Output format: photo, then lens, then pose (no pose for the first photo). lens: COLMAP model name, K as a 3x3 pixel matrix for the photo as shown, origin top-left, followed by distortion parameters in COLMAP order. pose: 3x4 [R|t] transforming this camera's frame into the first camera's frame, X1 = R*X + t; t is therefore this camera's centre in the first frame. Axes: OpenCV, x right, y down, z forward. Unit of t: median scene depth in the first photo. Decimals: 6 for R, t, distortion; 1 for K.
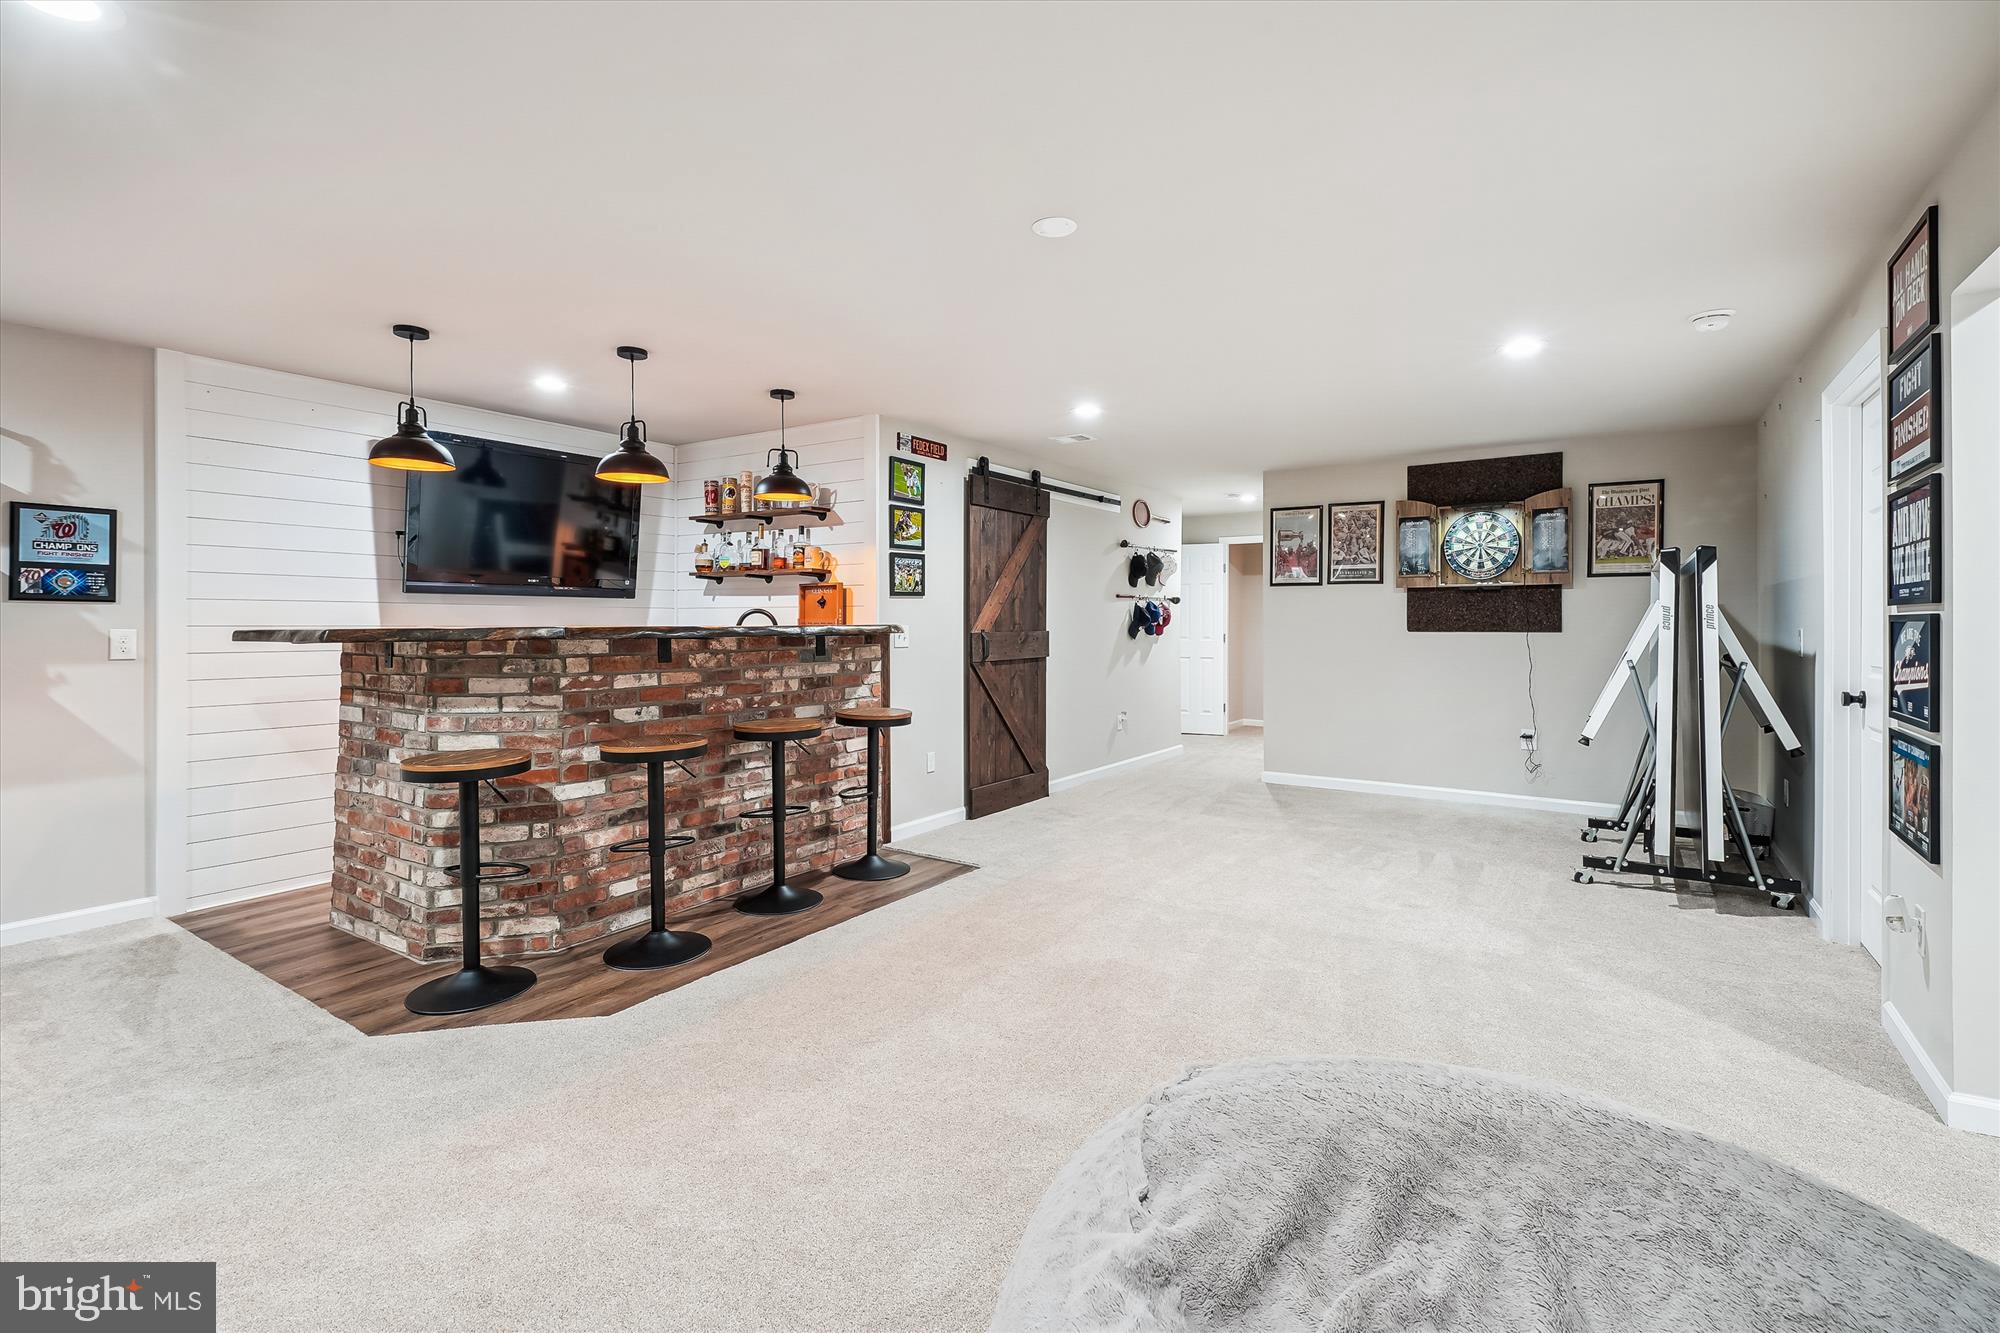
lens RADIAL K [[909.6, 0, 997.7], [0, 909.6, 646.5], [0, 0, 1]] dist [0.000948, -0.001286]
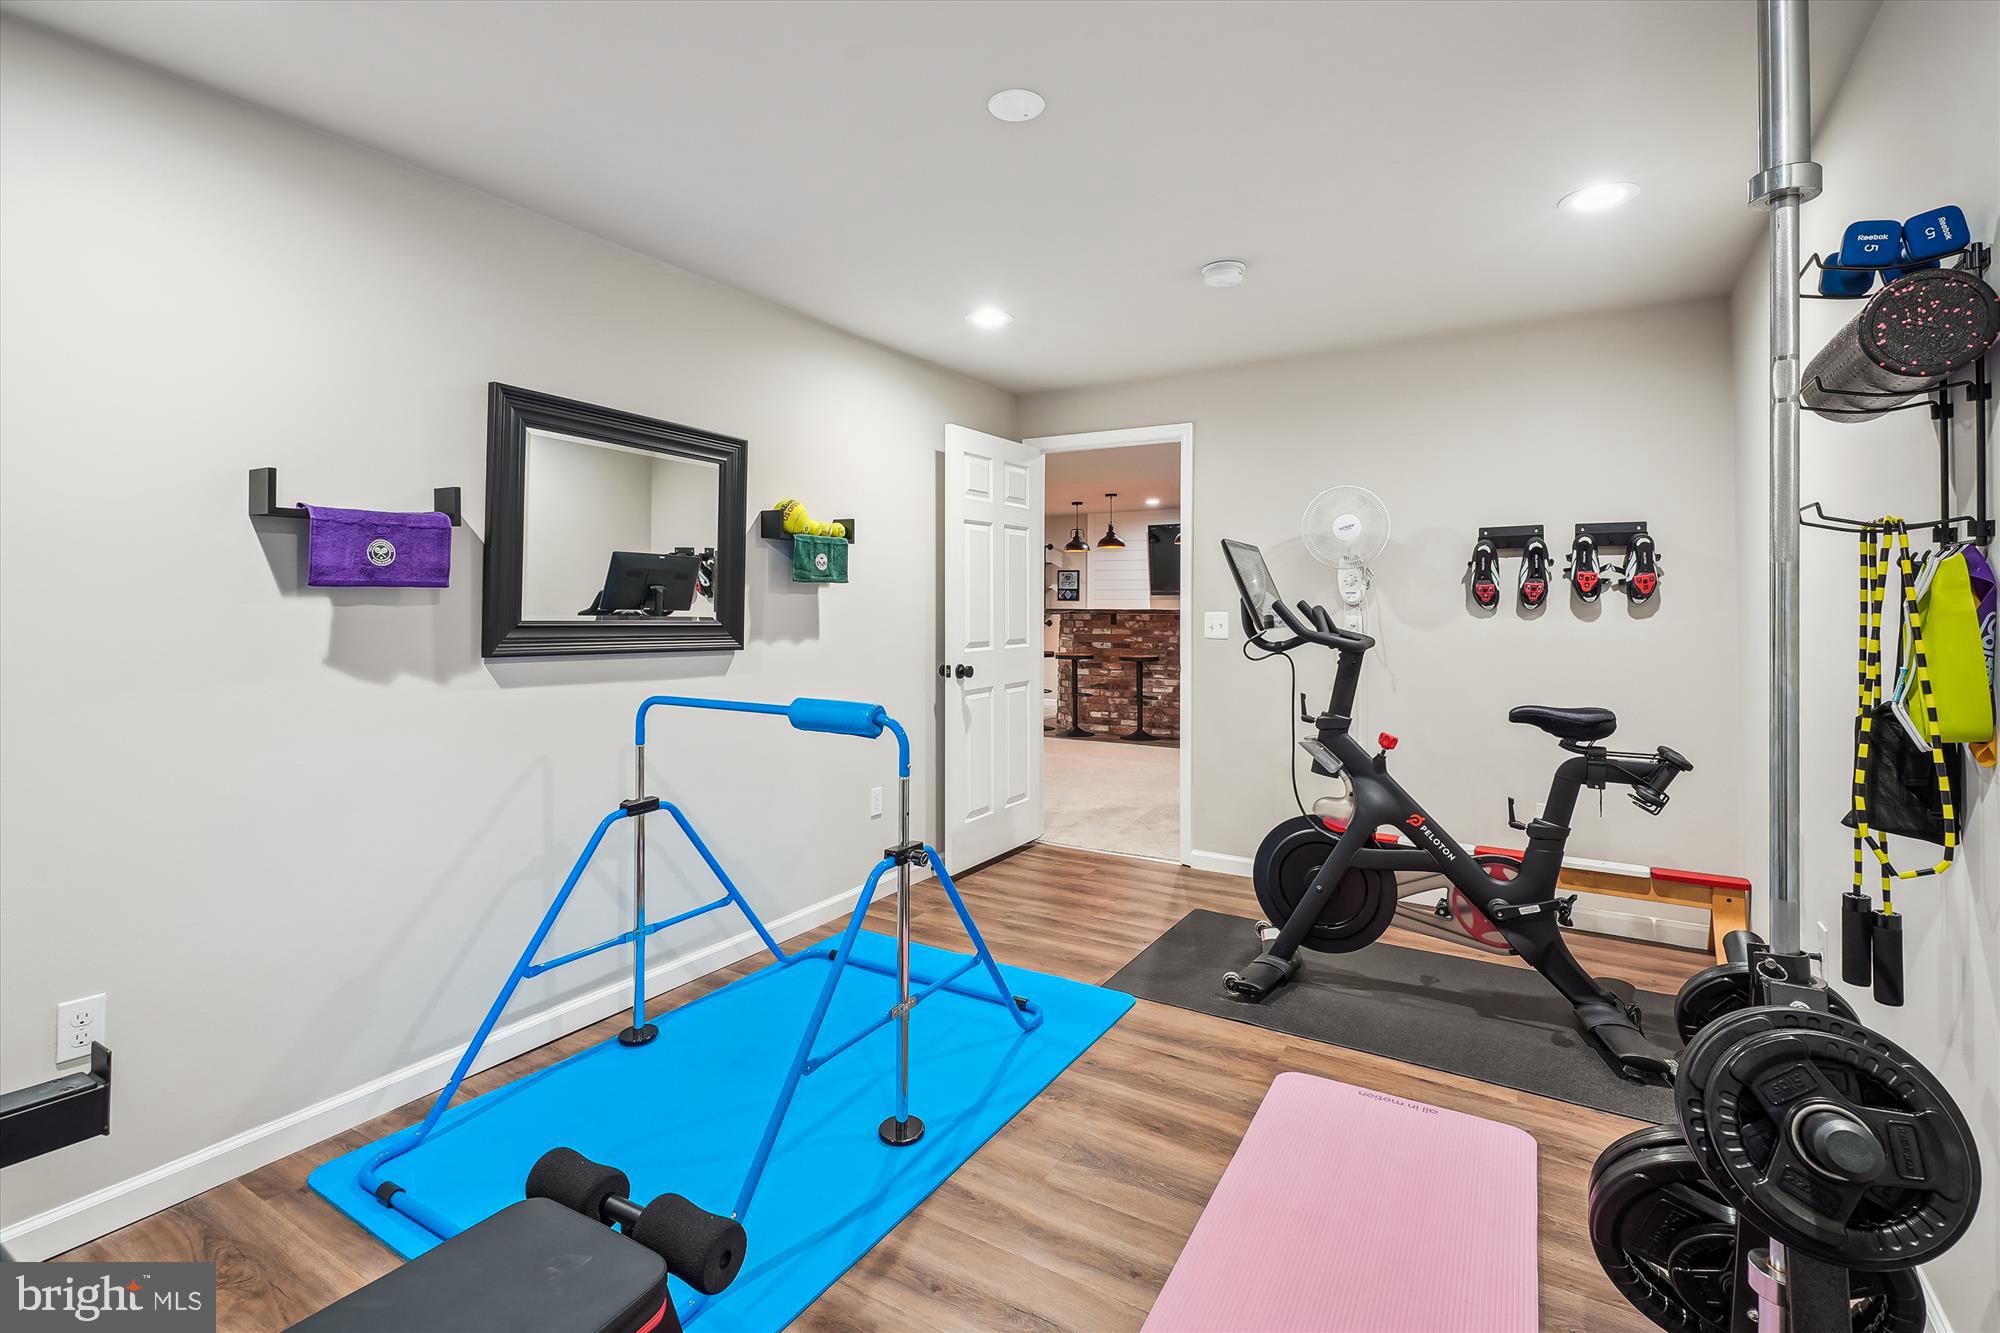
lens RADIAL K [[909.6, 0, 997.7], [0, 909.6, 646.5], [0, 0, 1]] dist [0.000948, -0.001286]
pose [[0.029828, 0.040868, -0.998719, 1.748441], [-0.032010, 0.998690, 0.039911, -0.008639], [0.999042, 0.030779, 0.031098, 0.556990]]
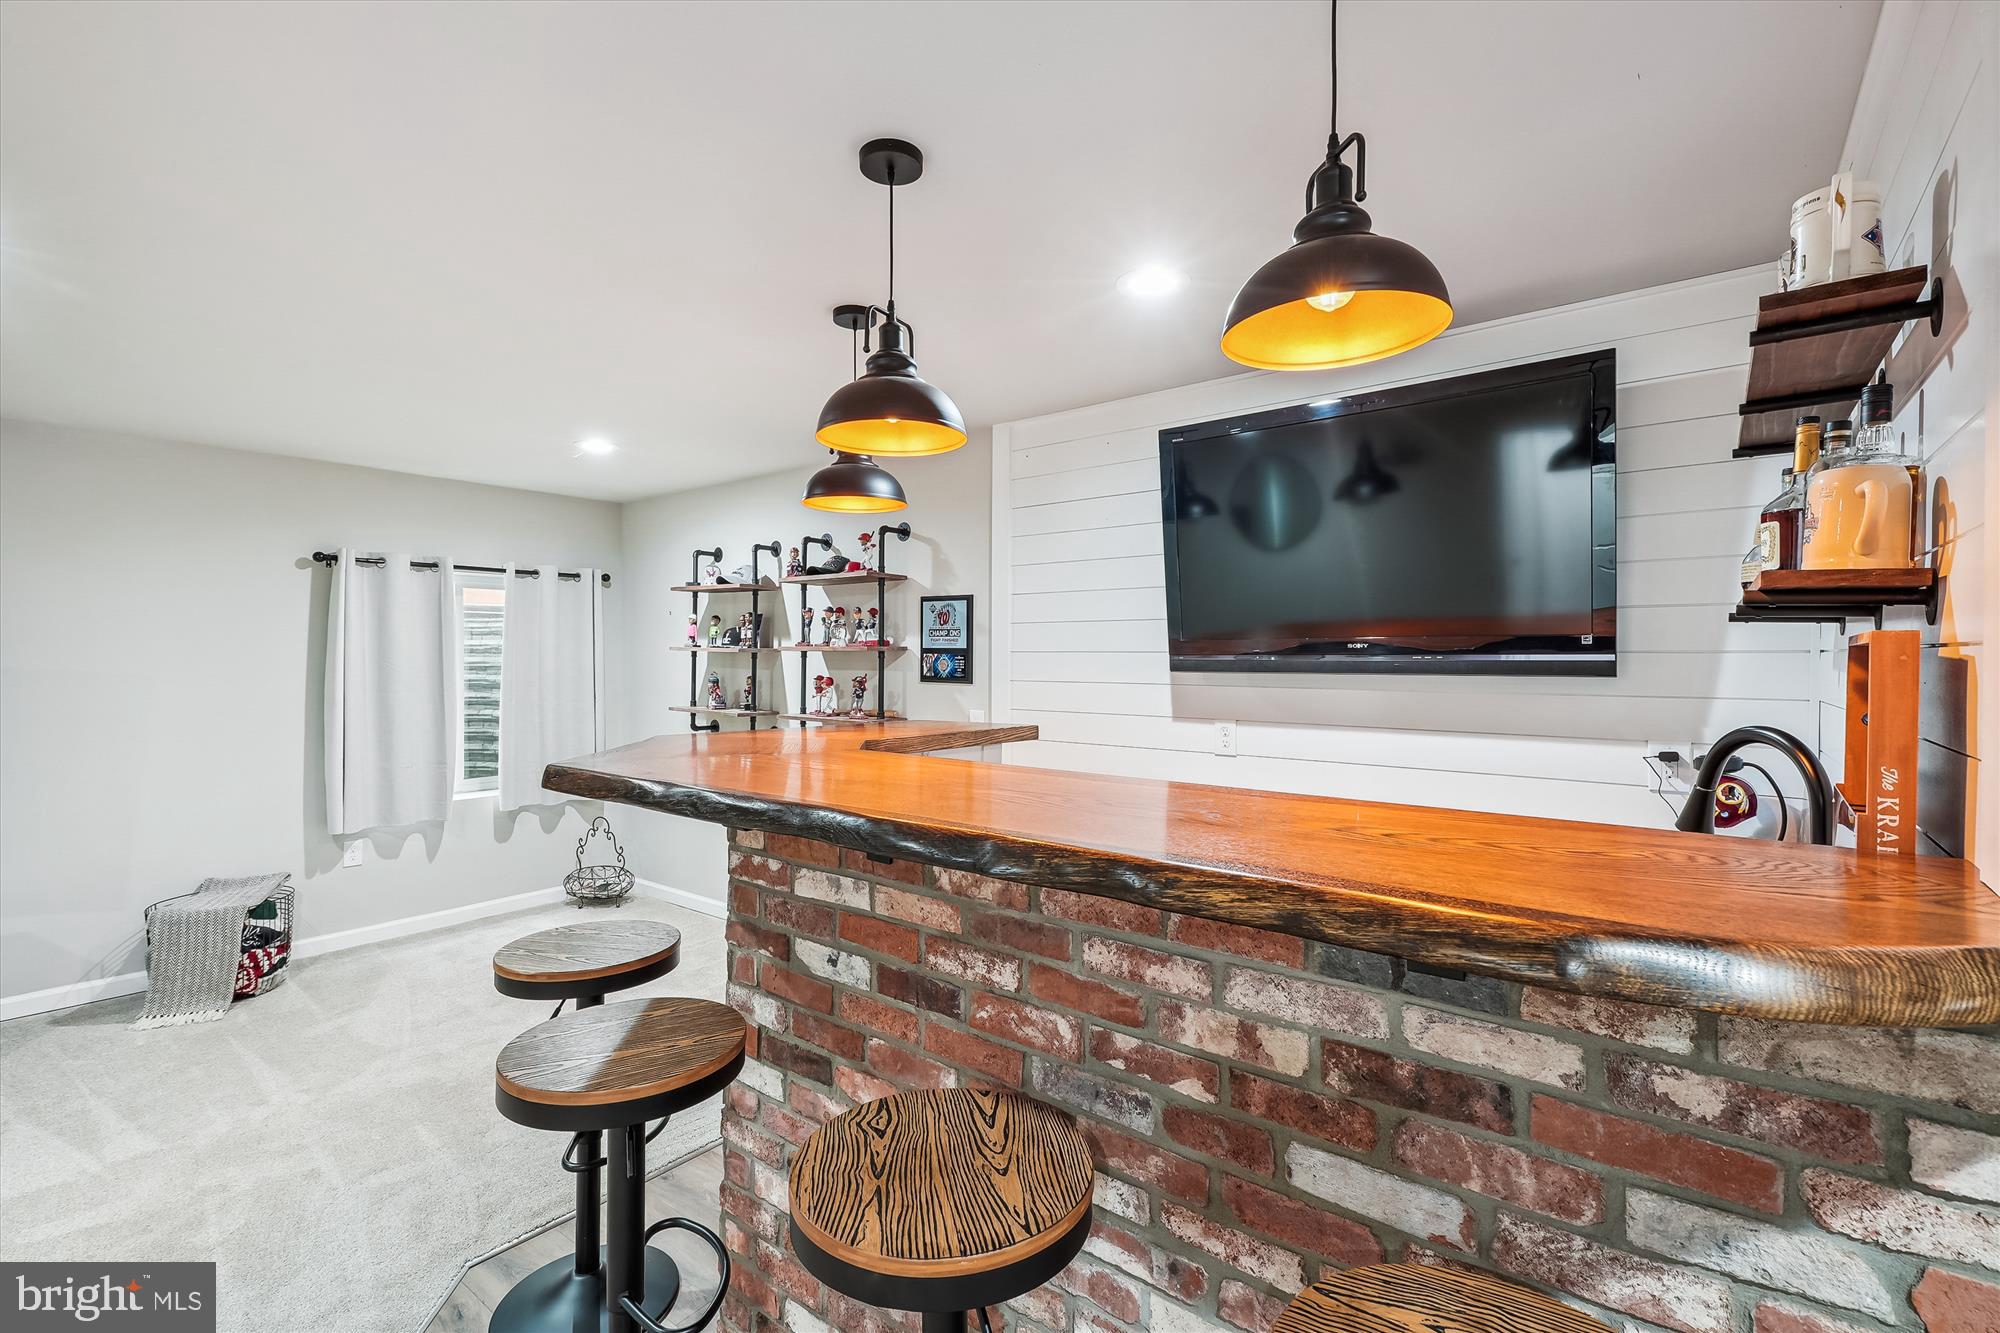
lens RADIAL K [[895.6, 0, 1009.5], [0, 895.6, 668.3], [0, 0, 1]] dist [0.015472, -0.000094]
pose [[-0.065345, 0.009853, -0.997814, 0.035059], [-0.029236, 0.999503, 0.011784, -0.068725], [0.997434, 0.029942, -0.065025, 0.958759]]
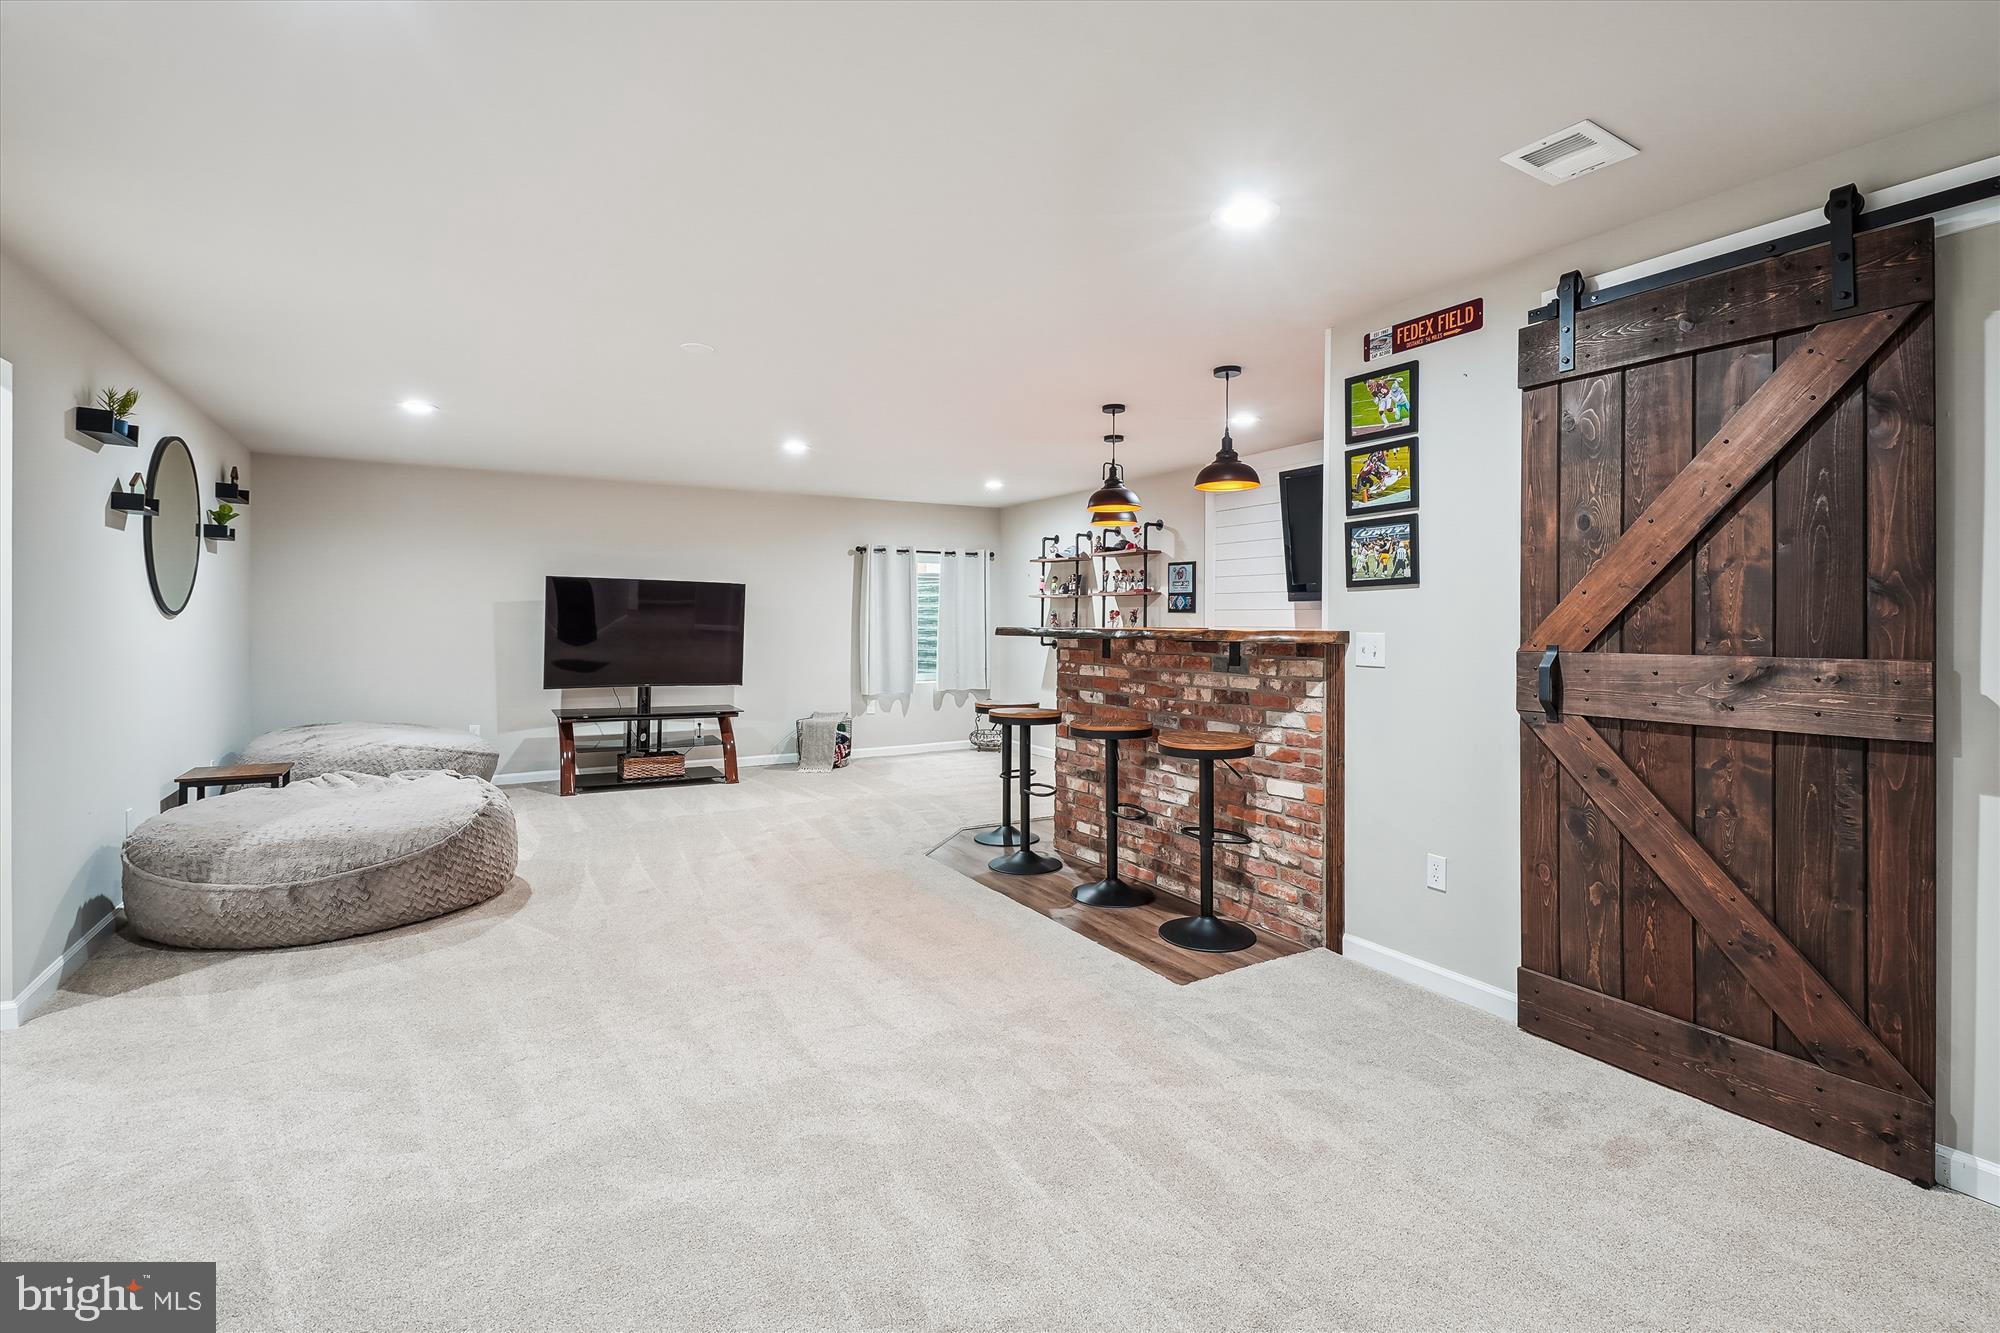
lens RADIAL K [[909.6, 0, 997.7], [0, 909.6, 646.5], [0, 0, 1]] dist [0.000948, -0.001286]
pose [[-0.432924, 0.024437, -0.901099, 0.694907], [-0.027320, 0.998818, 0.040213, -0.037764], [0.901016, 0.042027, -0.431745, 1.231252]]
